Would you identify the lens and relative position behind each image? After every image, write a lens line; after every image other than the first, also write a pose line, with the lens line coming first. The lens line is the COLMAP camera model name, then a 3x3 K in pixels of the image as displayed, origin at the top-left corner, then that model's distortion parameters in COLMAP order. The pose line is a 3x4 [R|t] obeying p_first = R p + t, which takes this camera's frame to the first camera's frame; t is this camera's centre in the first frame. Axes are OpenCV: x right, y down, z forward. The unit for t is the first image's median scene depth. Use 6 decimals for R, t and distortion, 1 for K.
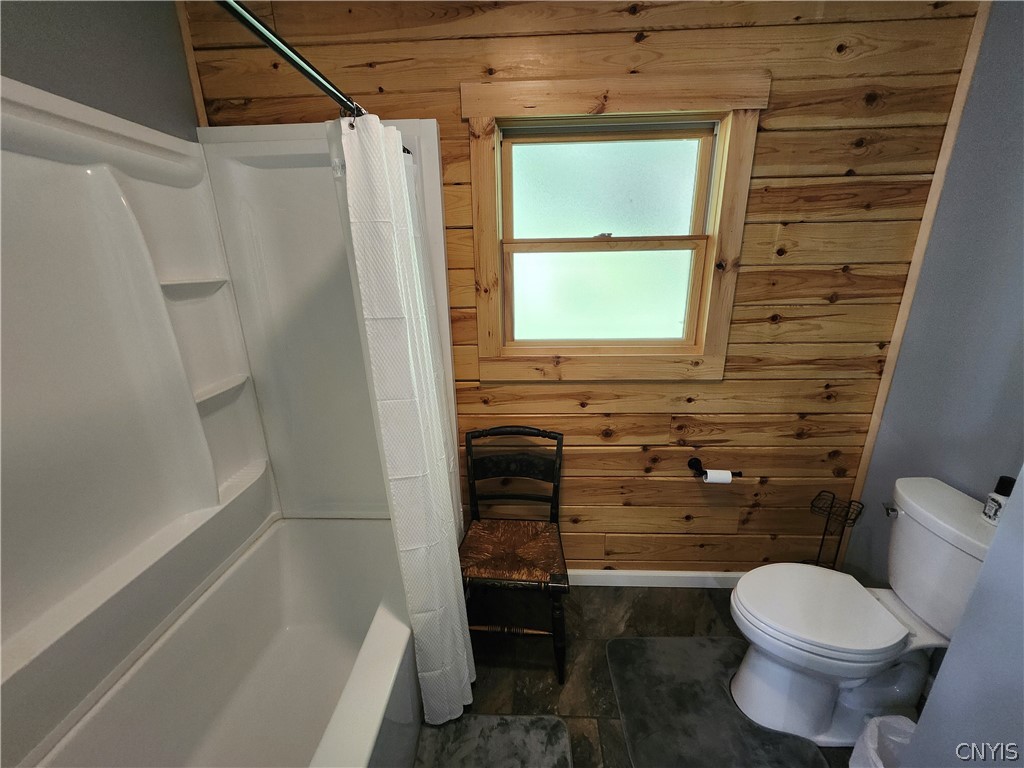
lens RADIAL K [[398.3, 0, 508.1], [0, 398.3, 385.8], [0, 0, 1]] dist [-0.001449, 0.000368]
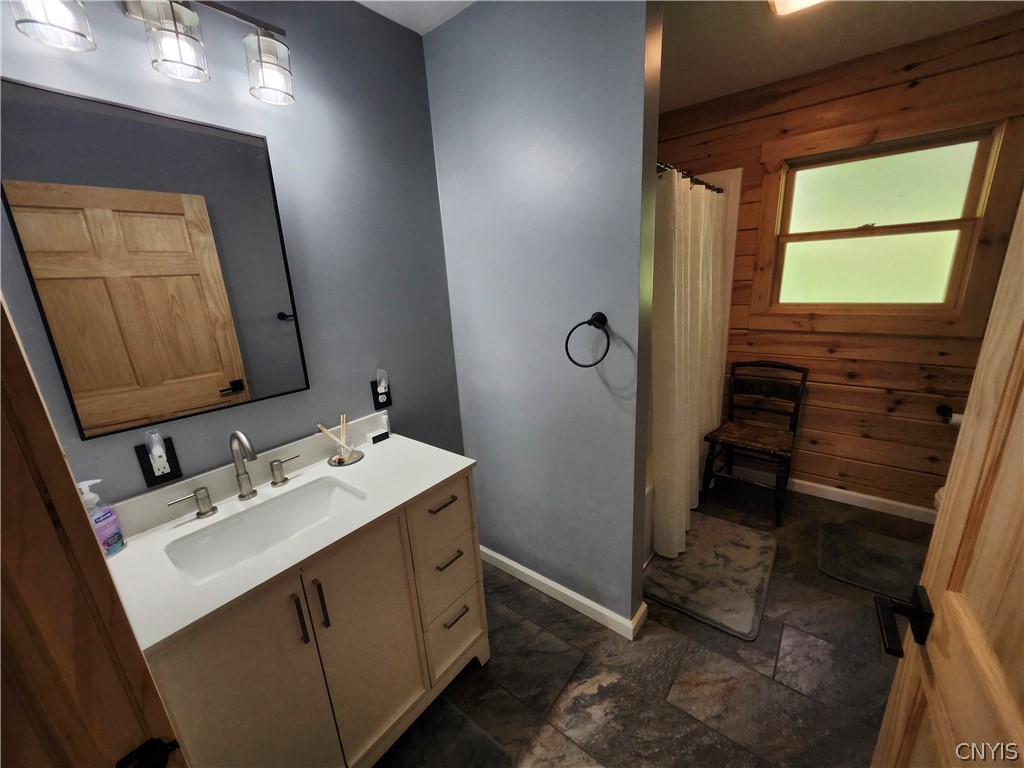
lens RADIAL K [[398.3, 0, 515.4], [0, 398.3, 386.0], [0, 0, 1]] dist [-0.001449, 0.000368]
pose [[0.808971, 0.133222, -0.572554, 0.111232], [-0.137347, 0.989859, 0.036261, 0.272064], [0.571579, 0.049304, 0.819064, -0.749184]]
